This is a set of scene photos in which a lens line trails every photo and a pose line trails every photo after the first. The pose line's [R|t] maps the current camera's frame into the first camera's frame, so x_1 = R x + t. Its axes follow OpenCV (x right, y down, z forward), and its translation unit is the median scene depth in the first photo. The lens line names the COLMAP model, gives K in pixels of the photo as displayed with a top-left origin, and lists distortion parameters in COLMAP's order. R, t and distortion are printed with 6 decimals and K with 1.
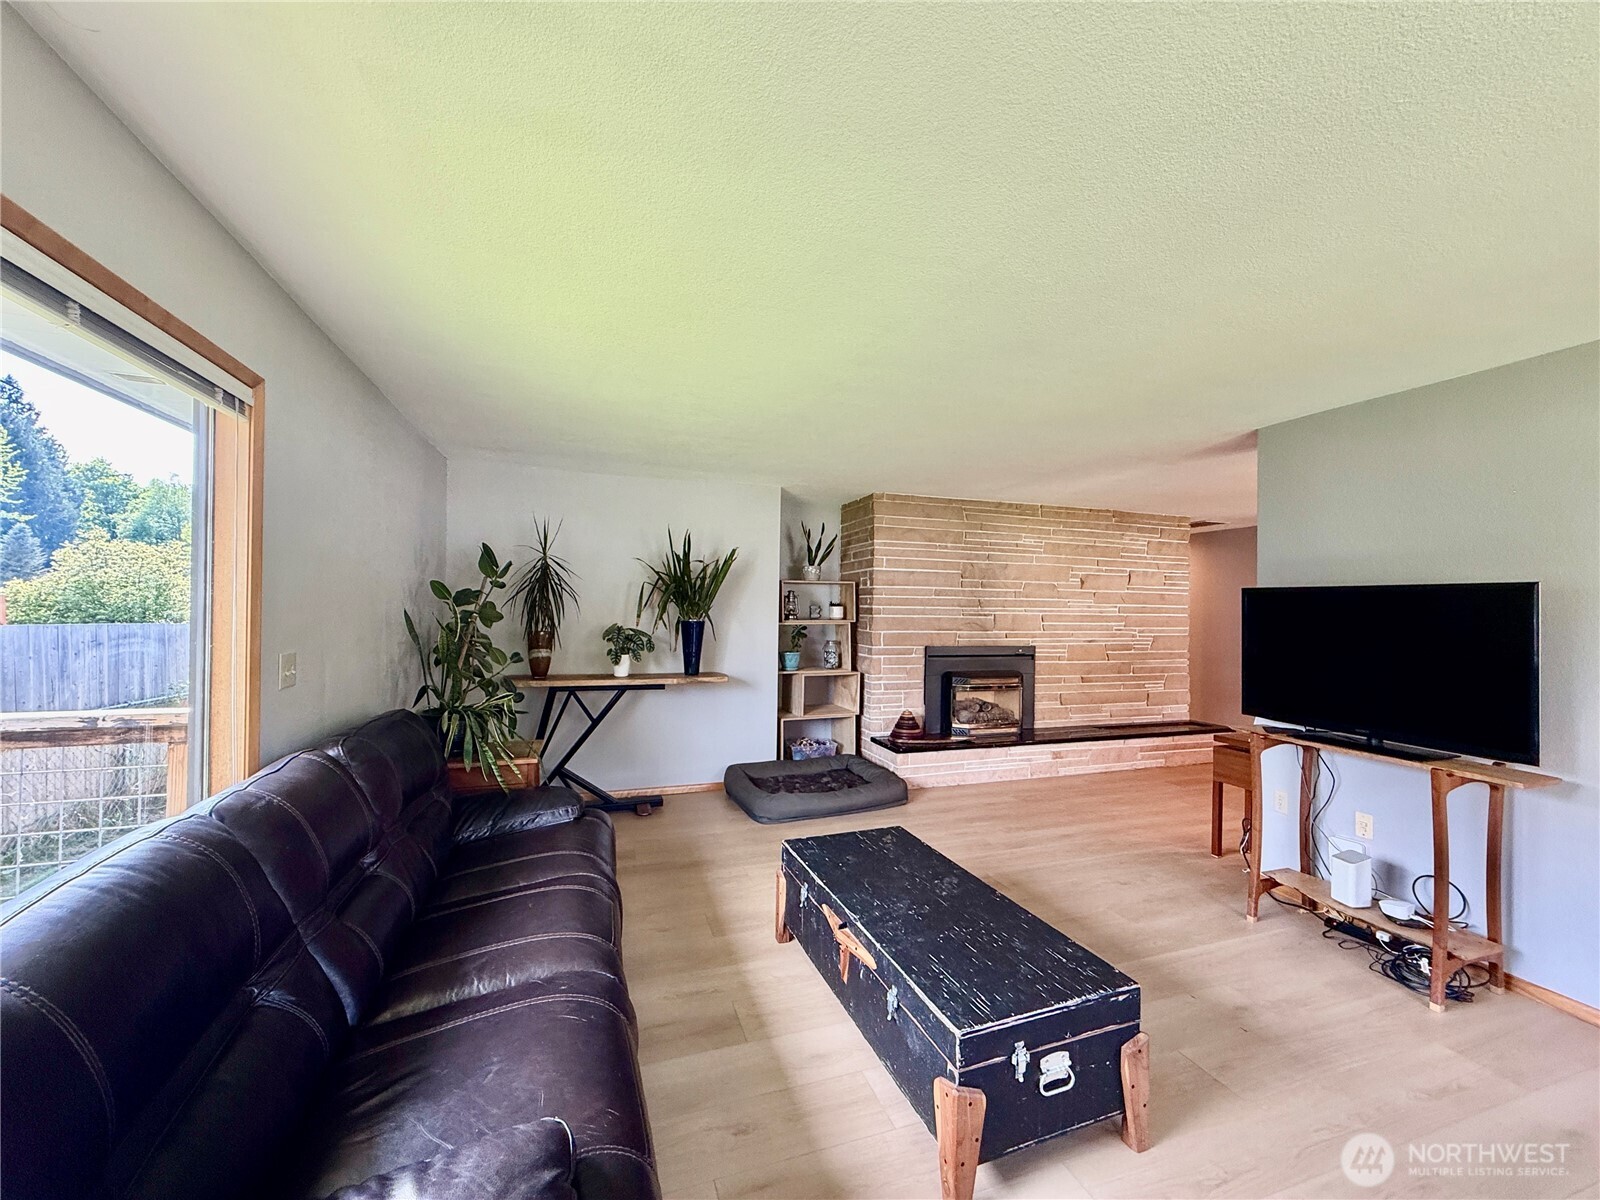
lens RADIAL K [[642.4, 0, 801.7], [0, 642.4, 604.6], [0, 0, 1]] dist [0.001842, 0.000618]
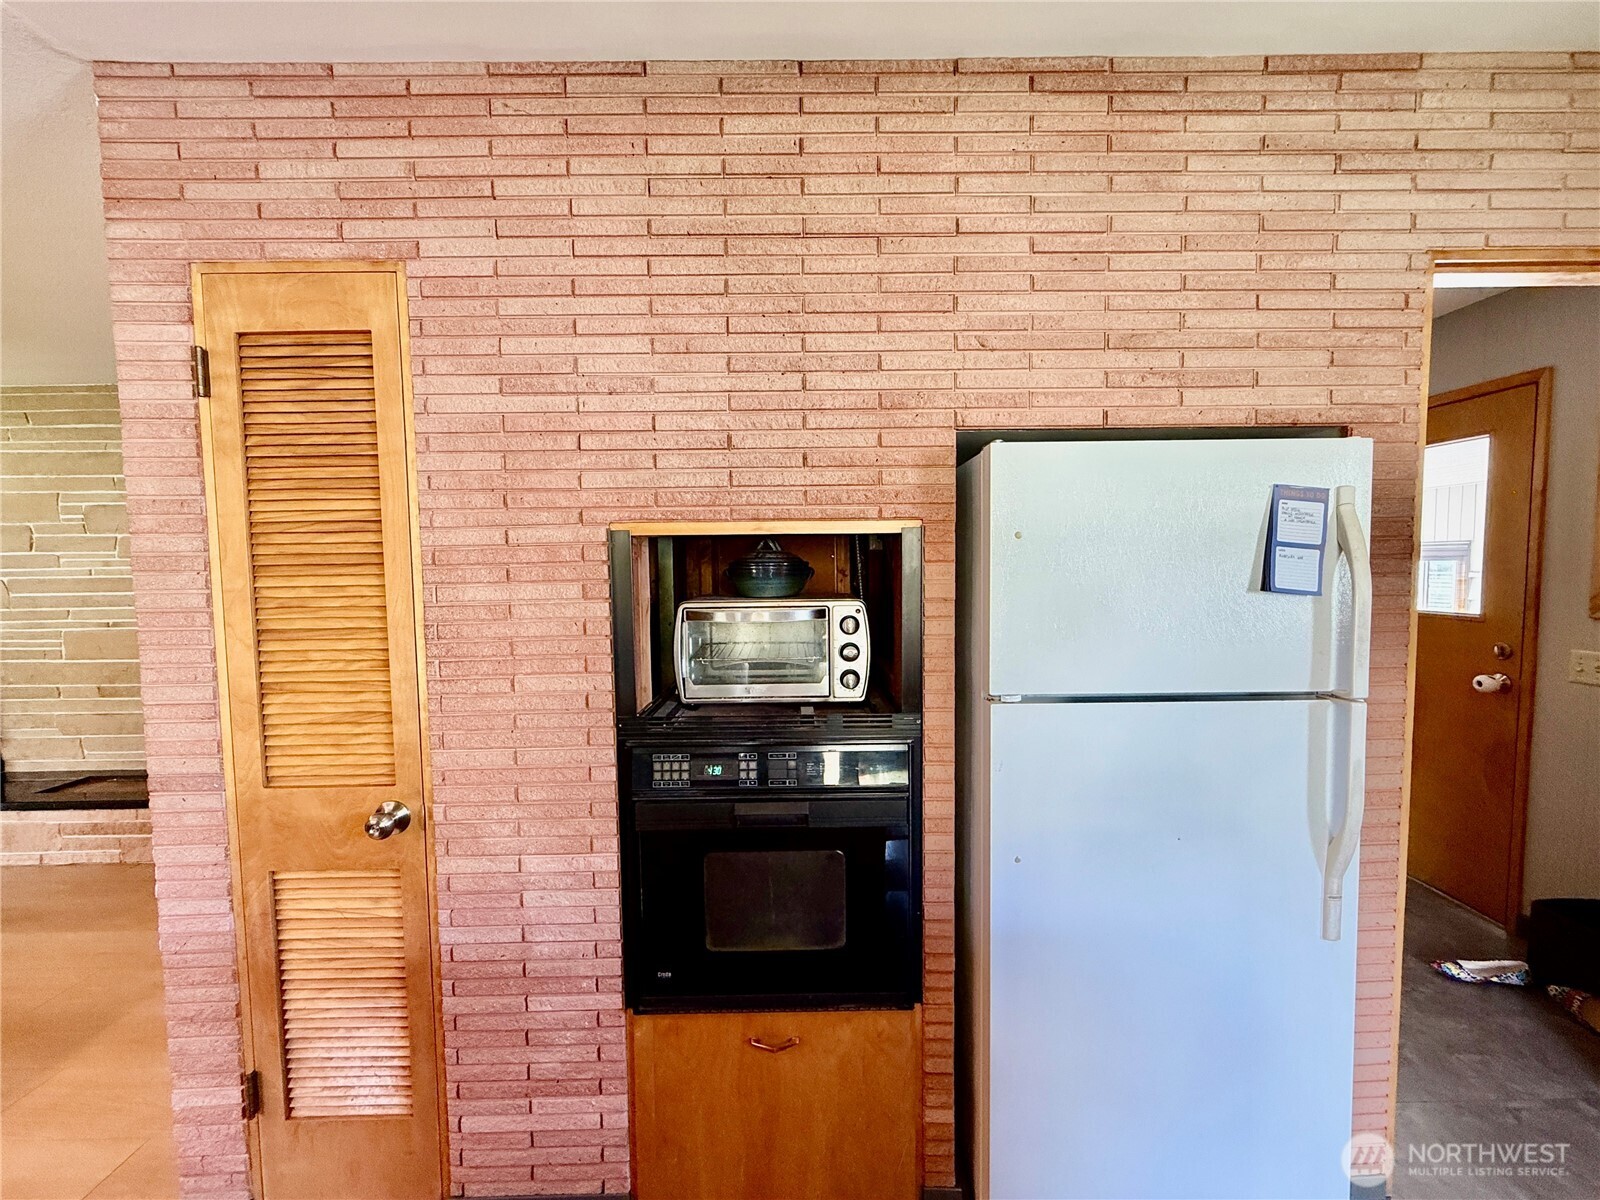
lens RADIAL K [[642.4, 0, 804.3], [0, 642.4, 598.3], [0, 0, 1]] dist [0.001842, 0.000618]
pose [[0.949063, -0.009477, -0.314943, 1.231774], [0.031902, 0.997301, 0.066124, 0.016160], [0.313466, -0.072803, 0.946804, 0.668506]]
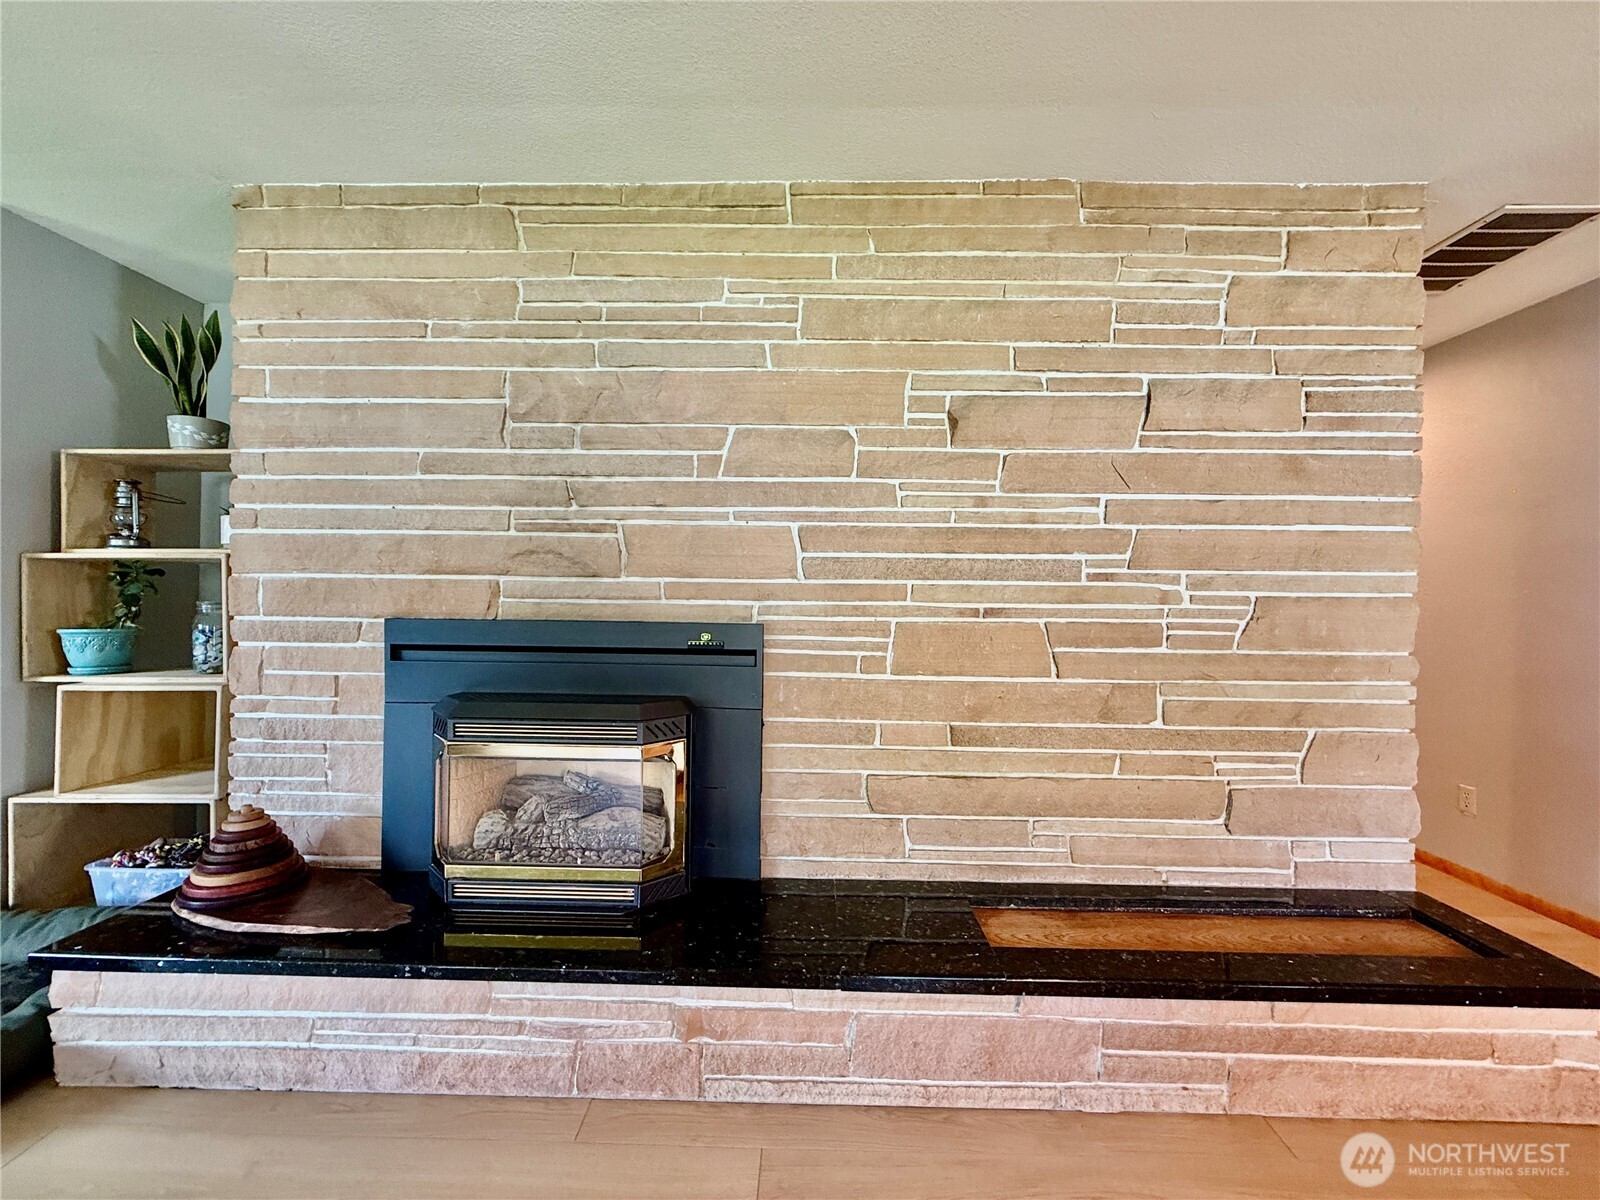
lens RADIAL K [[642.4, 0, 792.6], [0, 642.4, 603.2], [0, 0, 1]] dist [0.001842, 0.000618]
pose [[0.939793, -0.001036, -0.341742, 0.477723], [0.004149, 0.999956, 0.008377, 0.050566], [0.341718, -0.009290, 0.939757, 0.690910]]
